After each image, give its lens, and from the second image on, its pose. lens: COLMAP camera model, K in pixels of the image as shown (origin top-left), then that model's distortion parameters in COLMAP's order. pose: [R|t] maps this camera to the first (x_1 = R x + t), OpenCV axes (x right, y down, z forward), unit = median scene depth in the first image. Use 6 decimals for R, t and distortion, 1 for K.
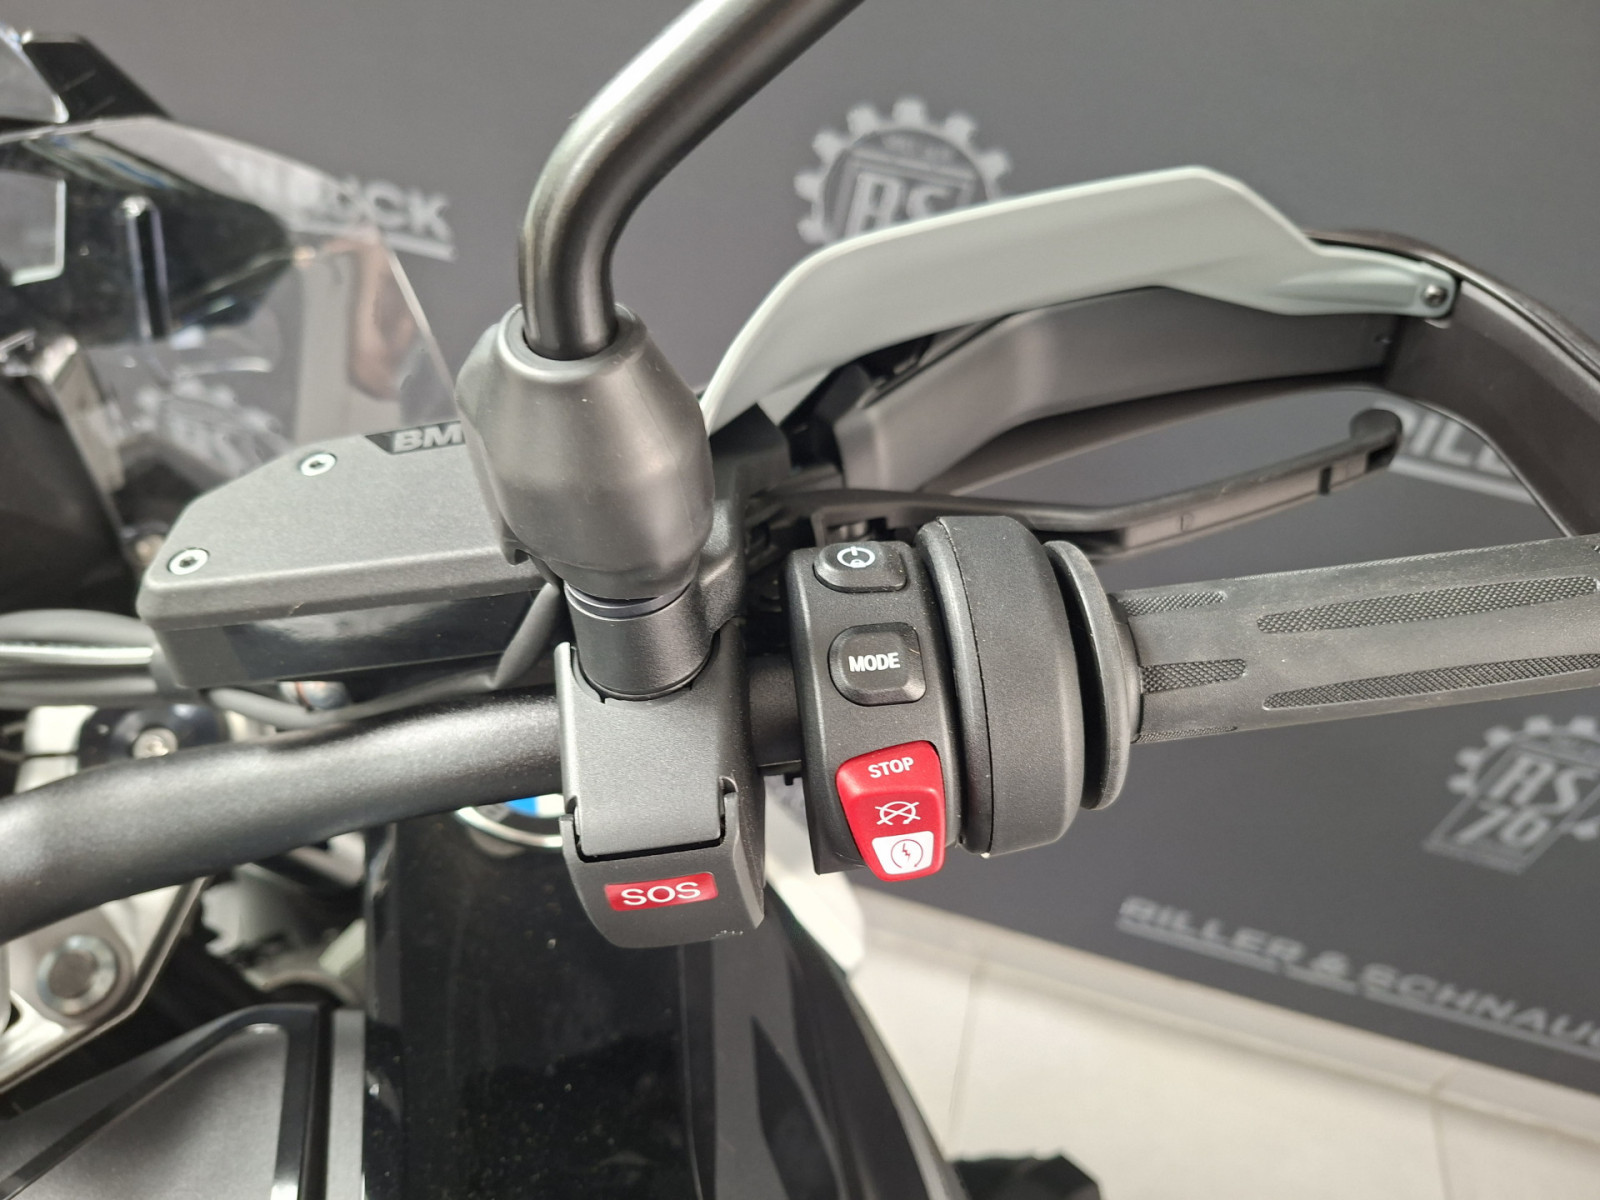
lens RADIAL K [[1100.6, 0, 801.1], [0, 1100.6, 617.5], [0, 0, 1]] dist [0.086979, -0.120060]
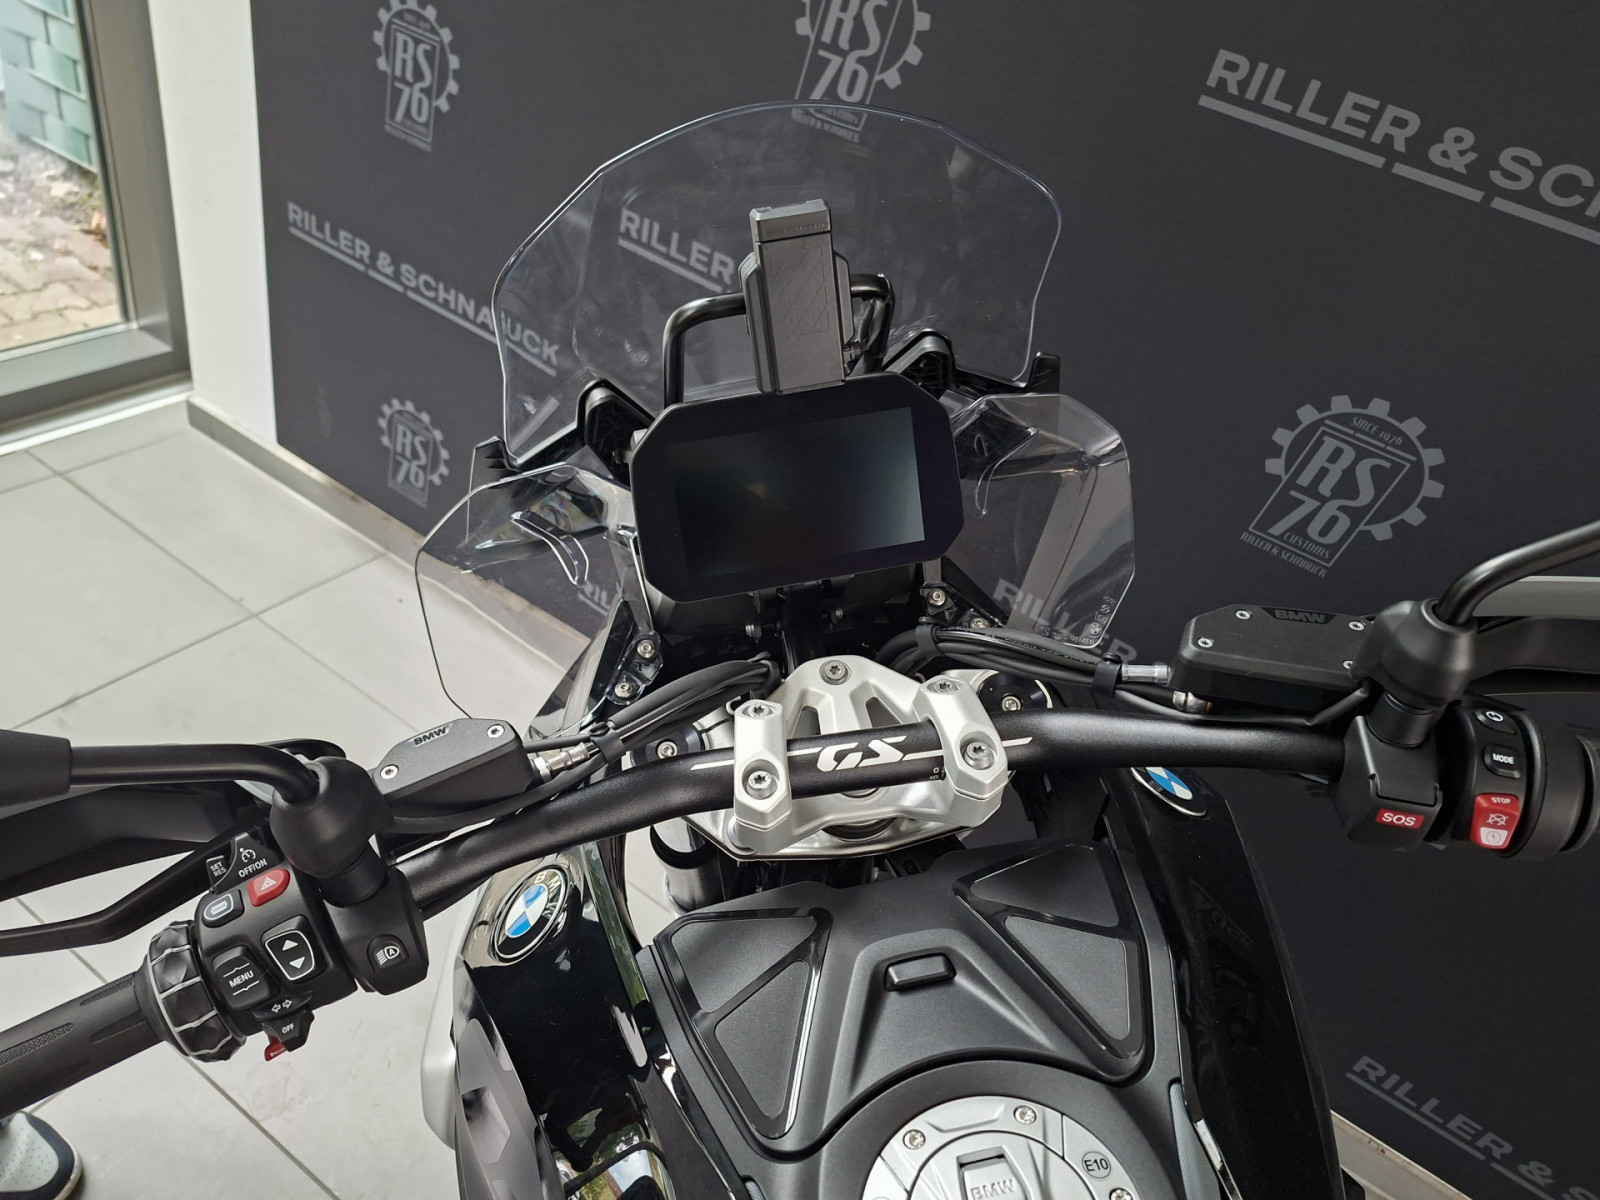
lens RADIAL K [[1100.6, 0, 801.1], [0, 1100.6, 617.5], [0, 0, 1]] dist [0.086979, -0.120060]
pose [[0.944421, 0.269924, -0.187644, -1.028546], [-0.286483, 0.955735, -0.067065, 0.353141], [0.161236, 0.117094, 0.979945, -1.756218]]
